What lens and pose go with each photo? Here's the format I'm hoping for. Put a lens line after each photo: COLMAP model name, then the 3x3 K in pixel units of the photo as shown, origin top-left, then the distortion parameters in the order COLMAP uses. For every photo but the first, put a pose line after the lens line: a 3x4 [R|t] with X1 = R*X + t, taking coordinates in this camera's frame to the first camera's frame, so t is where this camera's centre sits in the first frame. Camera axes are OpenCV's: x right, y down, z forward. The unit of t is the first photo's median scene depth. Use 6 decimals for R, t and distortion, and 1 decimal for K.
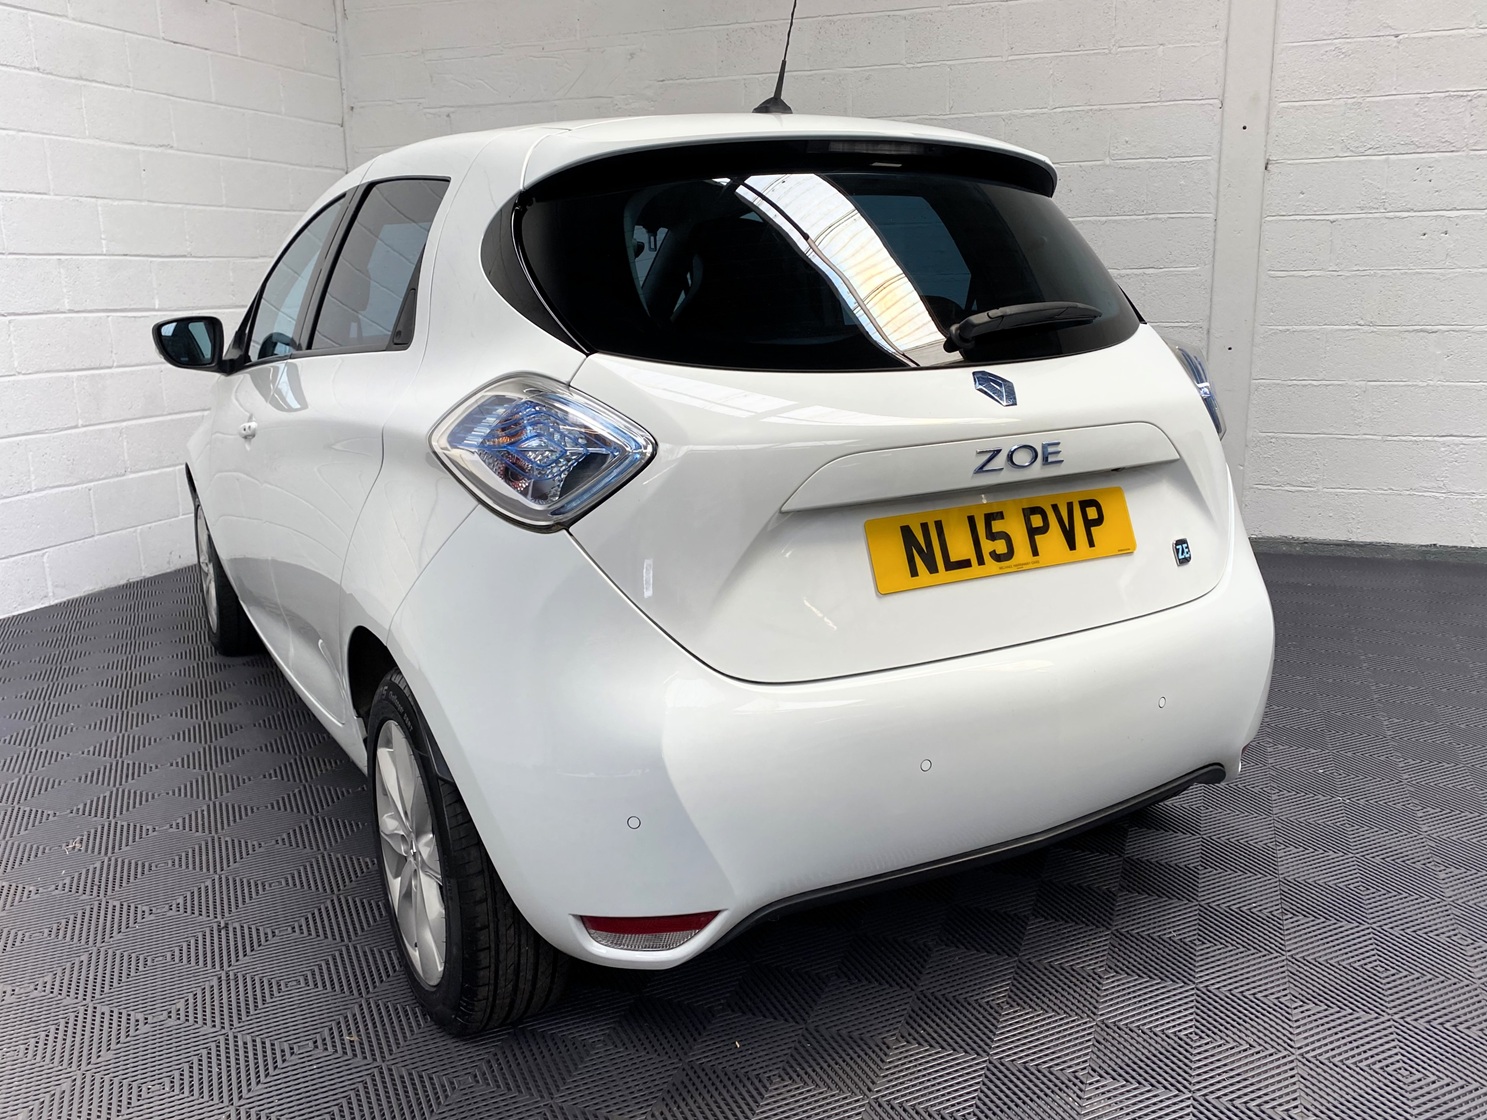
lens RADIAL K [[1230.4, 0, 789.3], [0, 1230.4, 543.0], [0, 0, 1]] dist [0.005306, 0.004674]
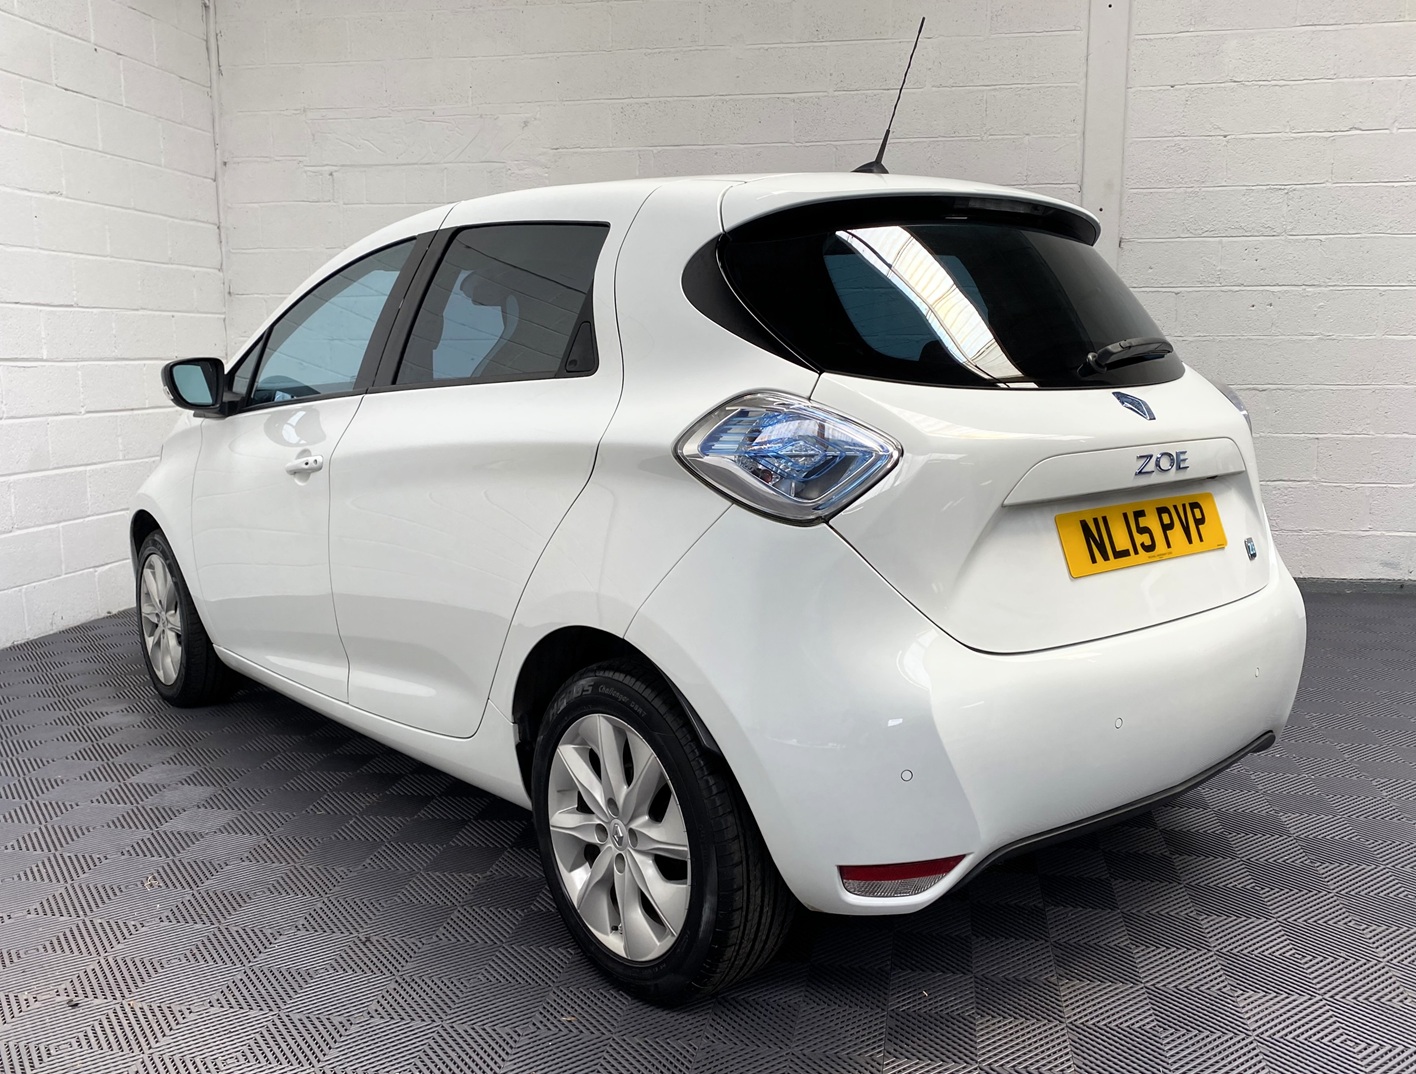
lens RADIAL K [[1232.9, 0, 748.9], [0, 1232.9, 541.6], [0, 0, 1]] dist [0.001628, 0.009595]
pose [[0.984590, -0.015127, 0.174223, -0.400634], [0.025587, 0.997991, -0.057952, 0.062546], [-0.172996, 0.061517, 0.982999, -0.096325]]
